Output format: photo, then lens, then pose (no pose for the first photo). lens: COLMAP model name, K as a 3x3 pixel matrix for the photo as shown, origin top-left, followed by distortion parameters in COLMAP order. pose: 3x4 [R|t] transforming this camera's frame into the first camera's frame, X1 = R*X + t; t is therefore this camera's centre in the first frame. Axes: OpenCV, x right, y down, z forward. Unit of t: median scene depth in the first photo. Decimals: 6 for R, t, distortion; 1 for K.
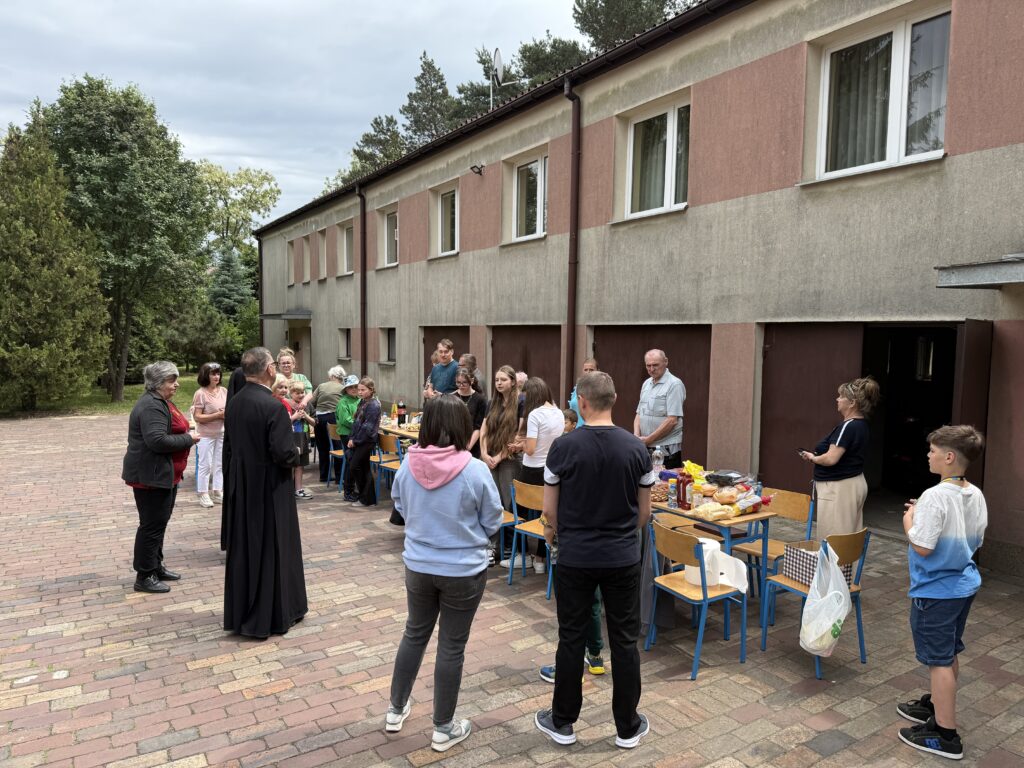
lens RADIAL K [[719.3, 0, 511.0], [0, 719.3, 397.7], [0, 0, 1]] dist [0.037829, -0.034225]
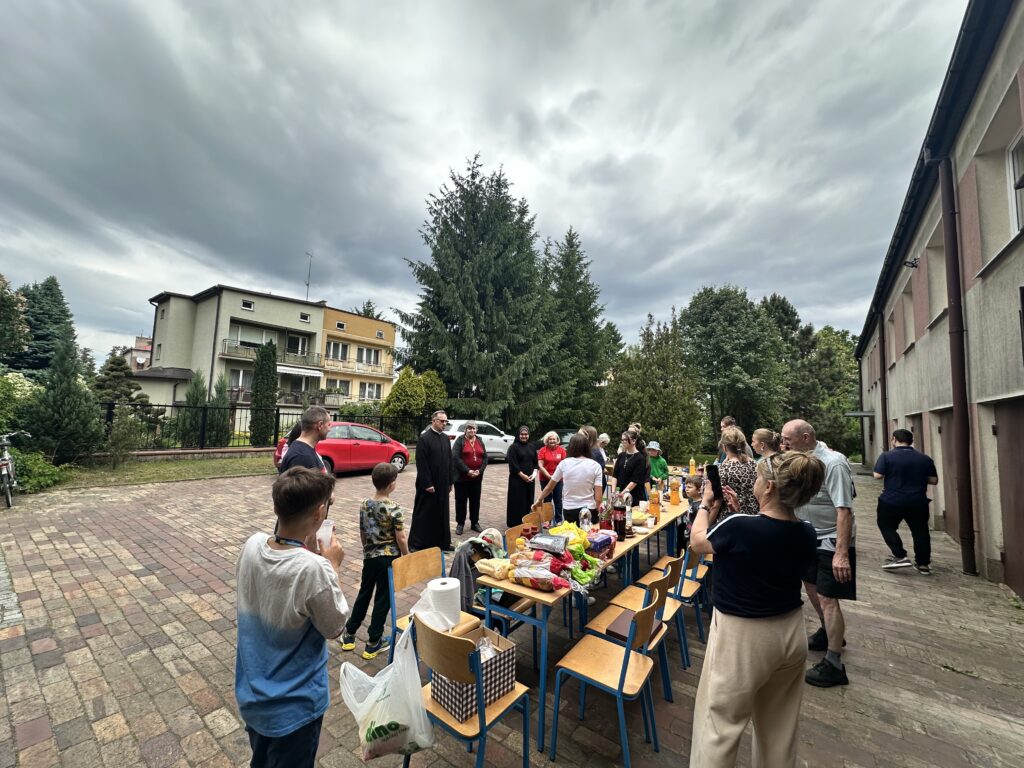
lens RADIAL K [[409.9, 0, 512.0], [0, 409.9, 384.0], [0, 0, 1]] dist [0.019169, 0.000110]
pose [[0.357605, -0.085660, -0.929936, 0.211394], [-0.109643, 0.985046, -0.132900, -0.000216], [0.927414, 0.149486, 0.342865, 0.213027]]
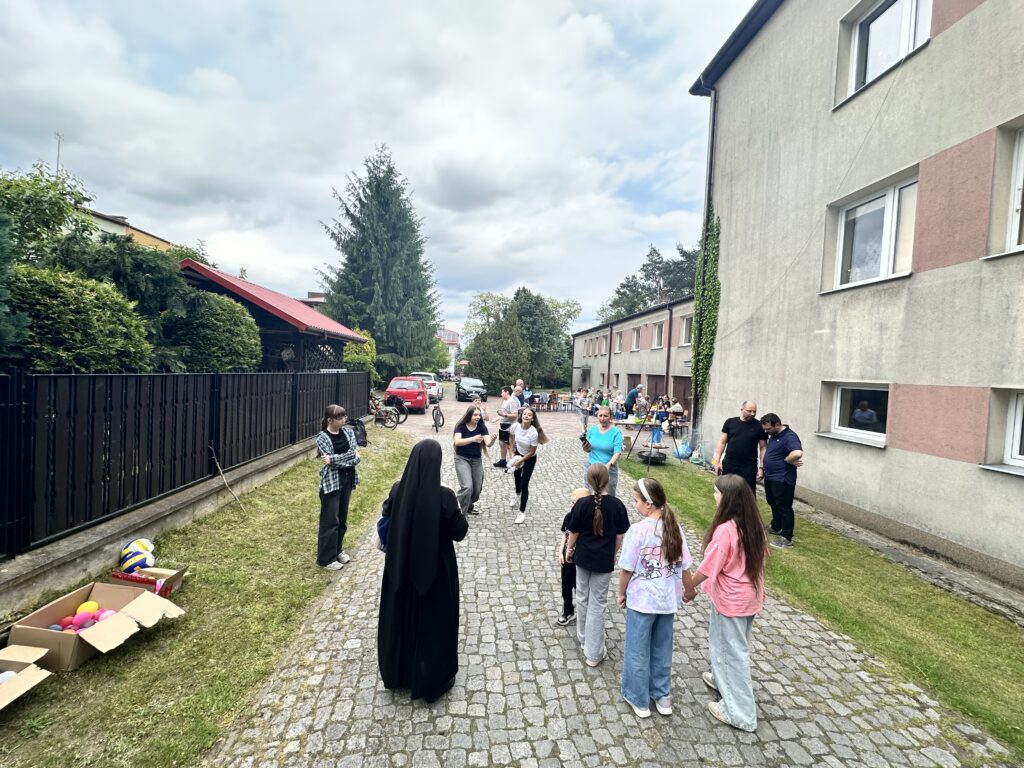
lens RADIAL K [[405.2, 0, 512.0], [0, 405.2, 384.0], [0, 0, 1]] dist [-0.001918, 0.000315]
pose [[0.894166, 0.043554, -0.445612, 0.169186], [-0.072223, 0.996254, -0.047550, 0.048148], [0.441872, 0.074701, 0.893963, -0.595849]]
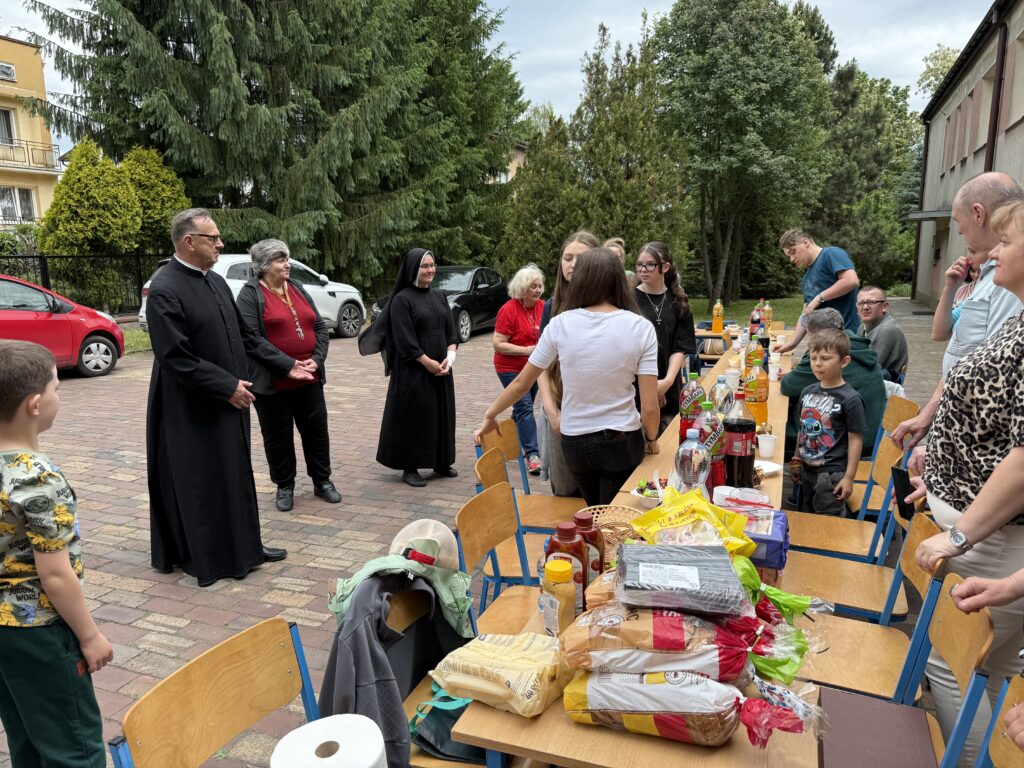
lens RADIAL K [[738.0, 0, 513.5], [0, 738.0, 394.9], [0, 0, 1]] dist [-0.001283, -0.003482]
pose [[0.578160, 0.130781, -0.805374, 0.134017], [-0.053836, 0.991034, 0.122282, 0.004383], [0.814145, -0.027341, 0.580017, 0.221521]]
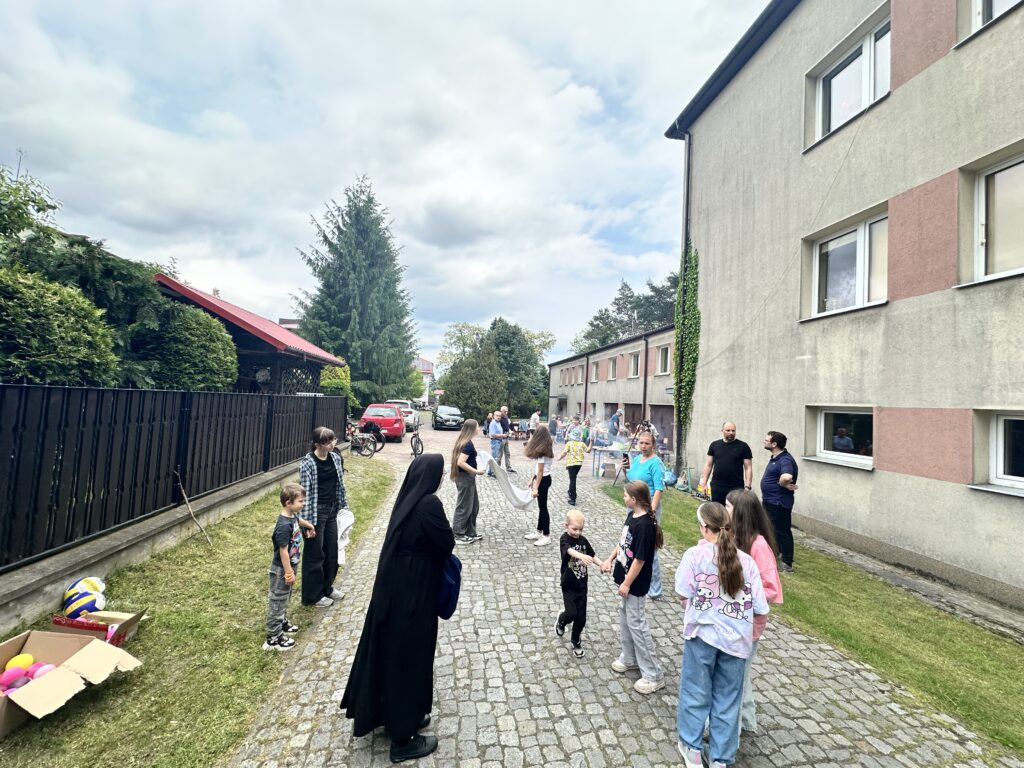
lens RADIAL K [[405.2, 0, 512.0], [0, 405.2, 384.0], [0, 0, 1]] dist [-0.001918, 0.000315]
pose [[0.921258, 0.017491, -0.388559, 0.151137], [-0.072292, 0.989282, -0.126867, 0.055405], [0.382175, 0.144966, 0.912648, -0.593190]]
